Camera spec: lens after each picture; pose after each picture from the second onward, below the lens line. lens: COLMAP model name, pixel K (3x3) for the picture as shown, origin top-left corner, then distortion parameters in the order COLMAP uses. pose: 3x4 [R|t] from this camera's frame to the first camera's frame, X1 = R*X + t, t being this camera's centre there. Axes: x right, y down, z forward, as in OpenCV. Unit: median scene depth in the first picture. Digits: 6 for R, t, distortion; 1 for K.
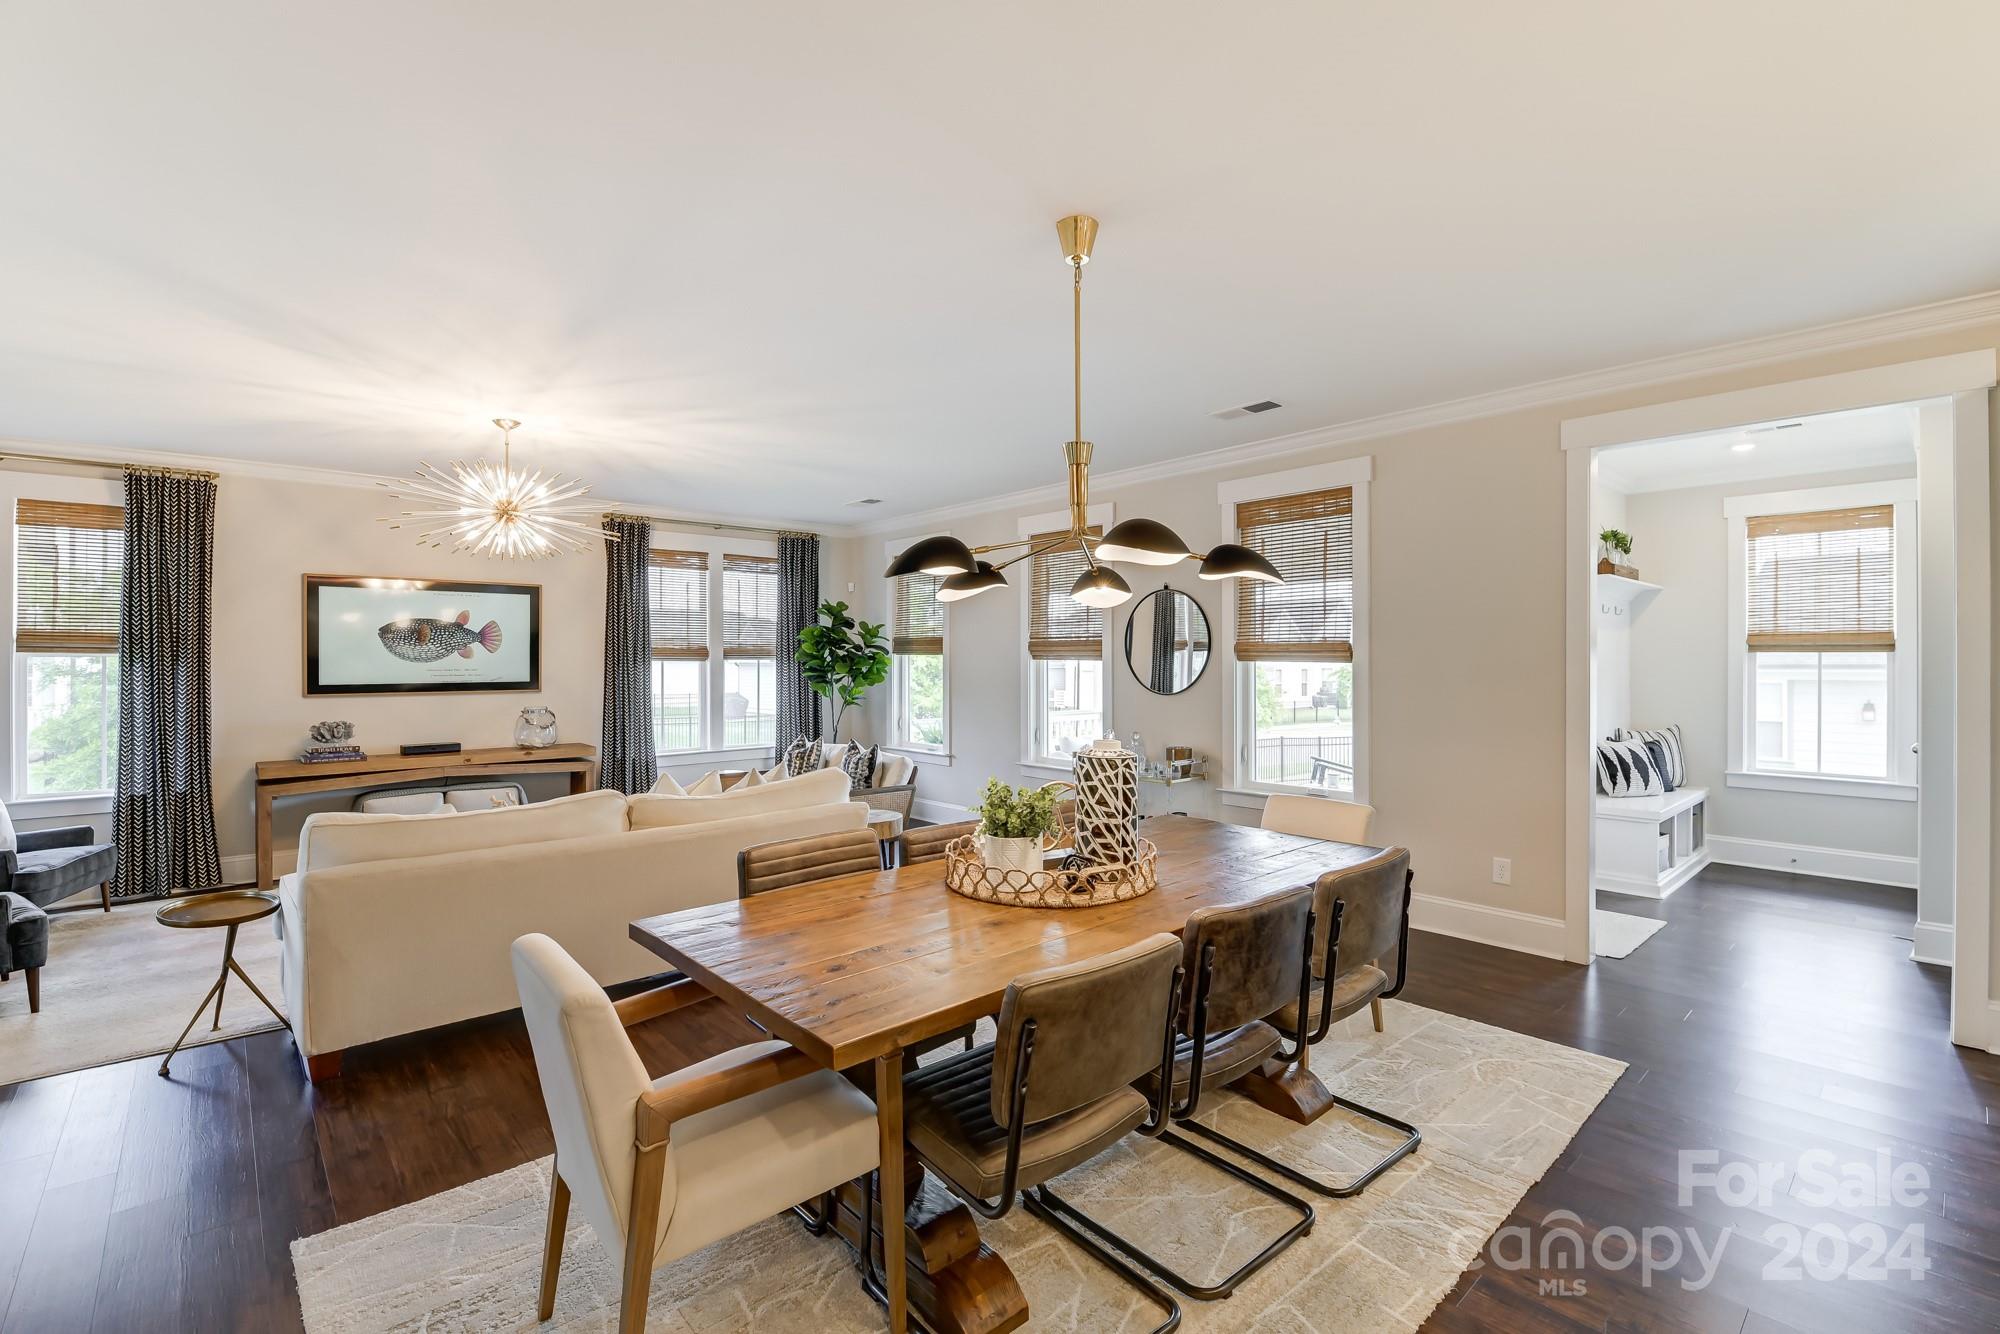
lens RADIAL K [[884.4, 0, 1009.4], [0, 884.4, 656.5], [0, 0, 1]] dist [-0.014948, -0.000285]
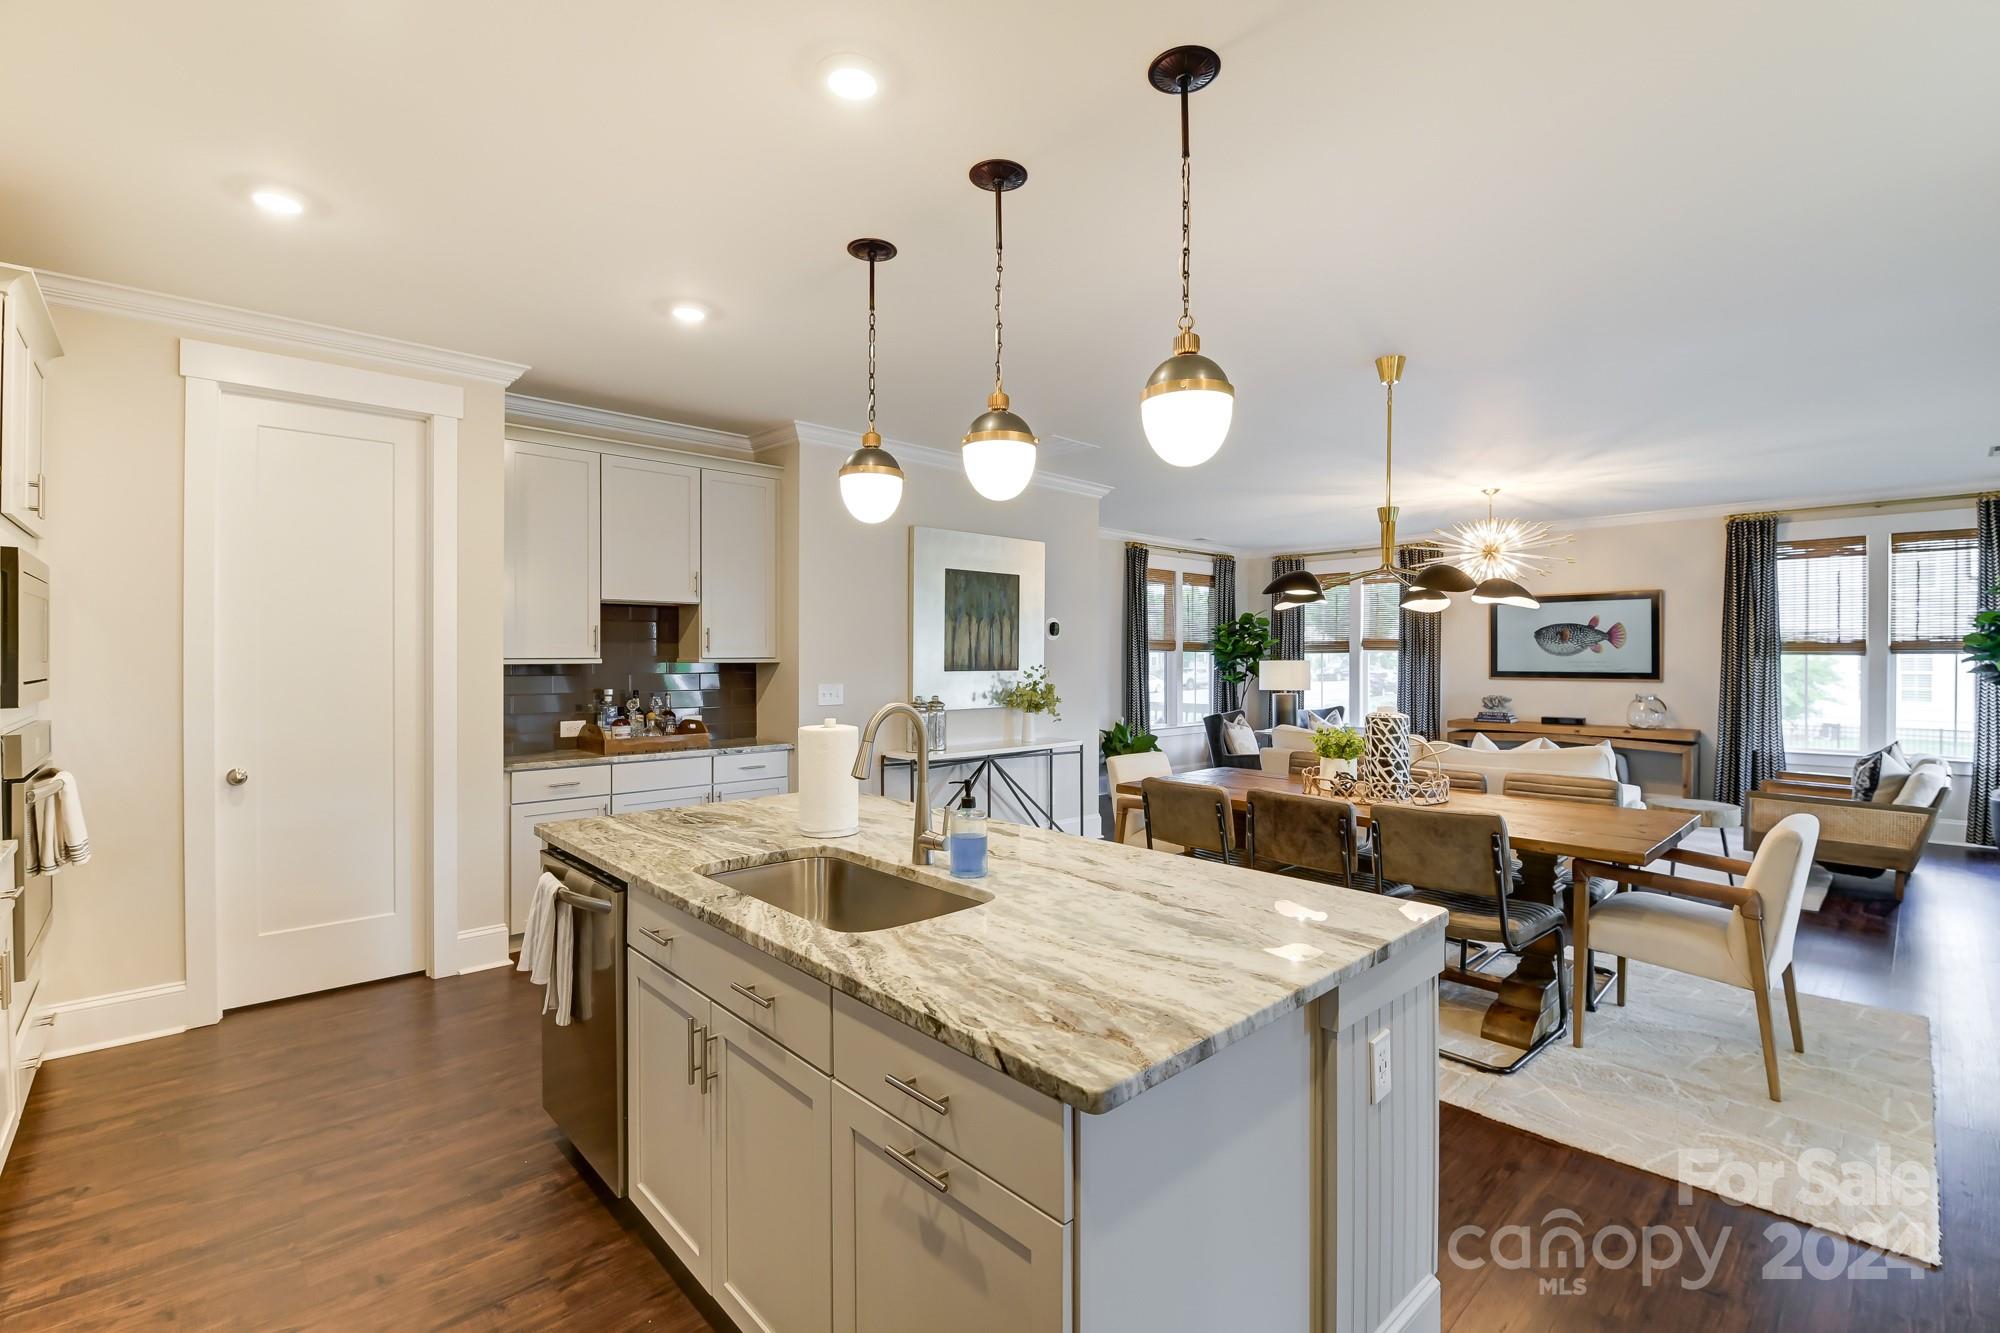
lens RADIAL K [[884.4, 0, 1009.4], [0, 884.4, 656.0], [0, 0, 1]] dist [-0.014948, -0.000285]
pose [[0.010916, 0.002837, -0.999936, 0.640782], [0.001122, 0.999995, 0.002850, 0.001857], [0.999940, -0.001153, 0.010912, 0.140276]]
